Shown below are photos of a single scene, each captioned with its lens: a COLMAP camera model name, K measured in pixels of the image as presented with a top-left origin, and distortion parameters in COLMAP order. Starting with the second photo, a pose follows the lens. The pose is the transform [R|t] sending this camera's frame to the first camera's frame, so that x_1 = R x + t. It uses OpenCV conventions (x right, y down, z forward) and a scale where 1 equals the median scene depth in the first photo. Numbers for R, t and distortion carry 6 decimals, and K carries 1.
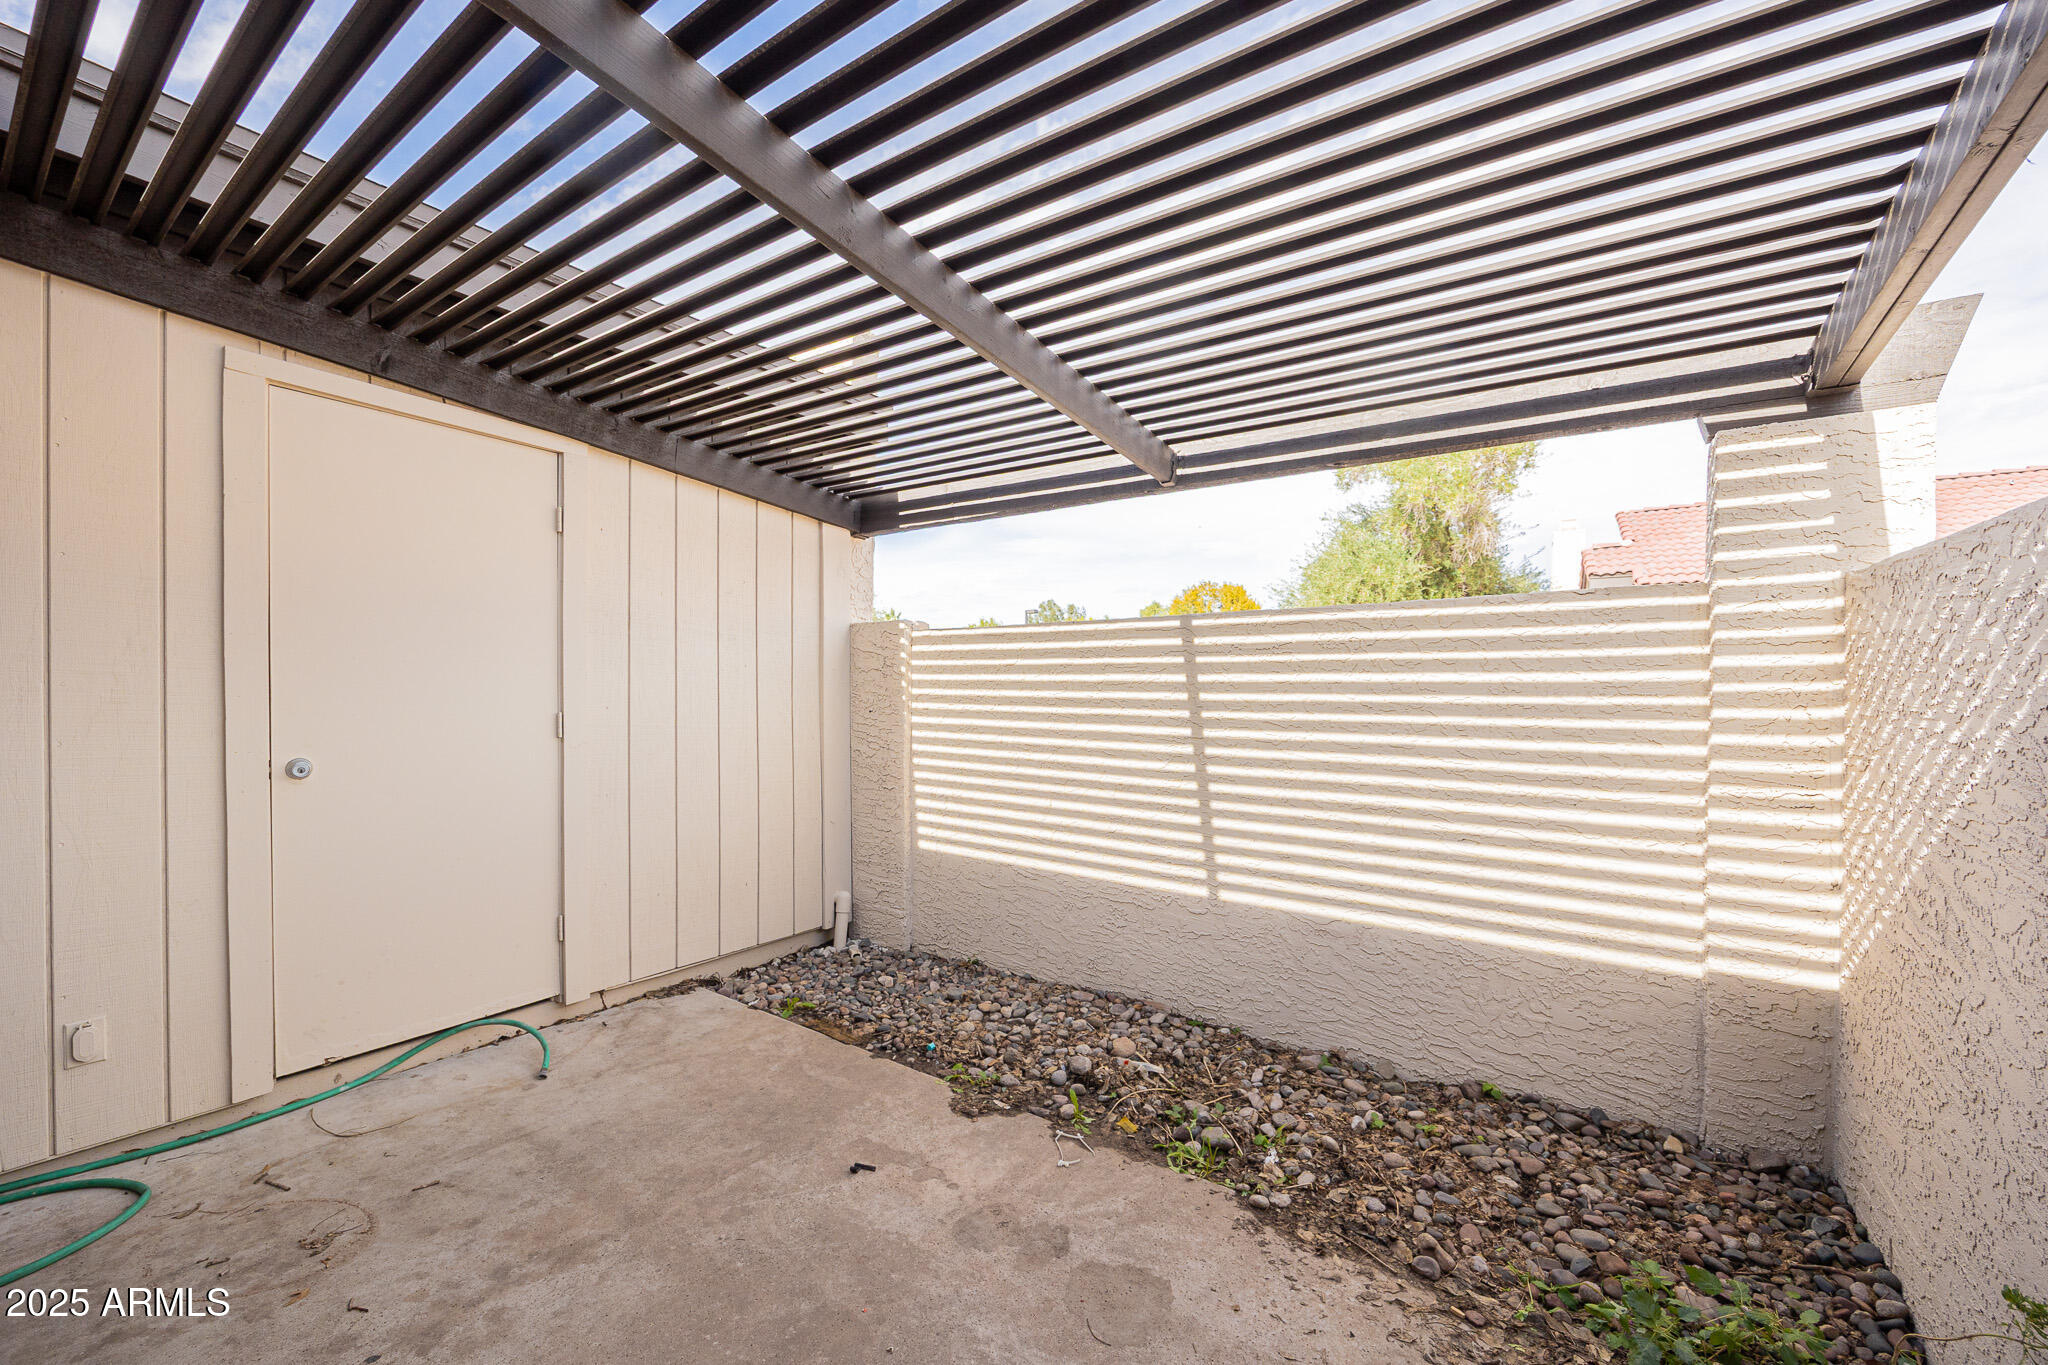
lens RADIAL K [[820.1, 0, 1031.6], [0, 820.1, 705.7], [0, 0, 1]] dist [0.006656, 0.000155]
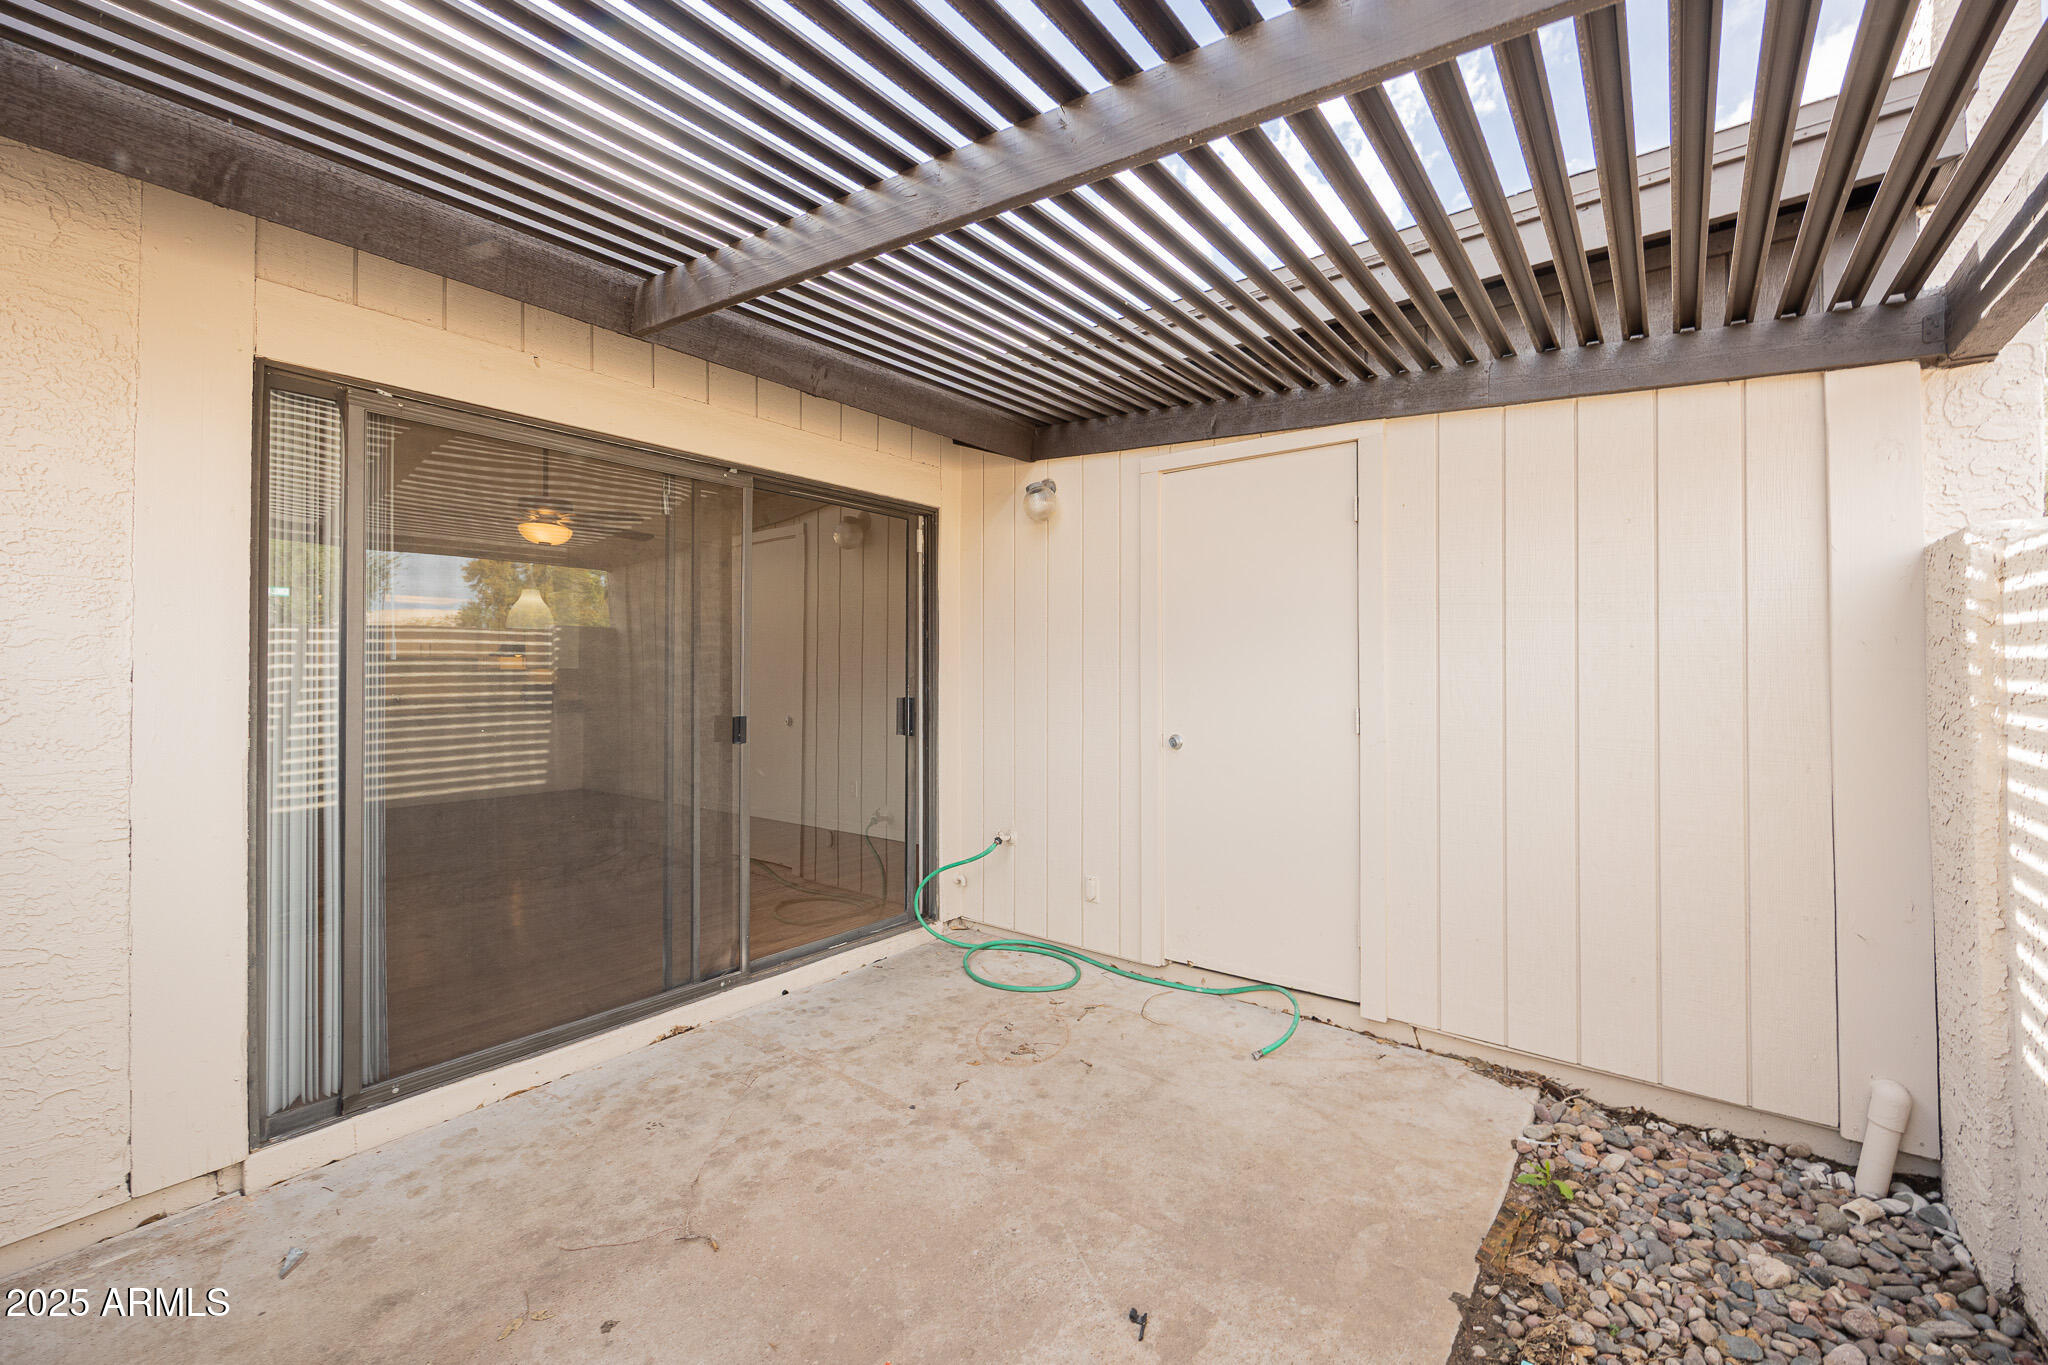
lens RADIAL K [[792.2, 0, 1006.8], [0, 792.2, 685.7], [0, 0, 1]] dist [0.002663, 0.000055]
pose [[-0.055271, 0.005298, -0.998457, 0.366667], [-0.006338, 0.999964, 0.005657, -0.021383], [0.998451, 0.006641, -0.055236, 0.631752]]
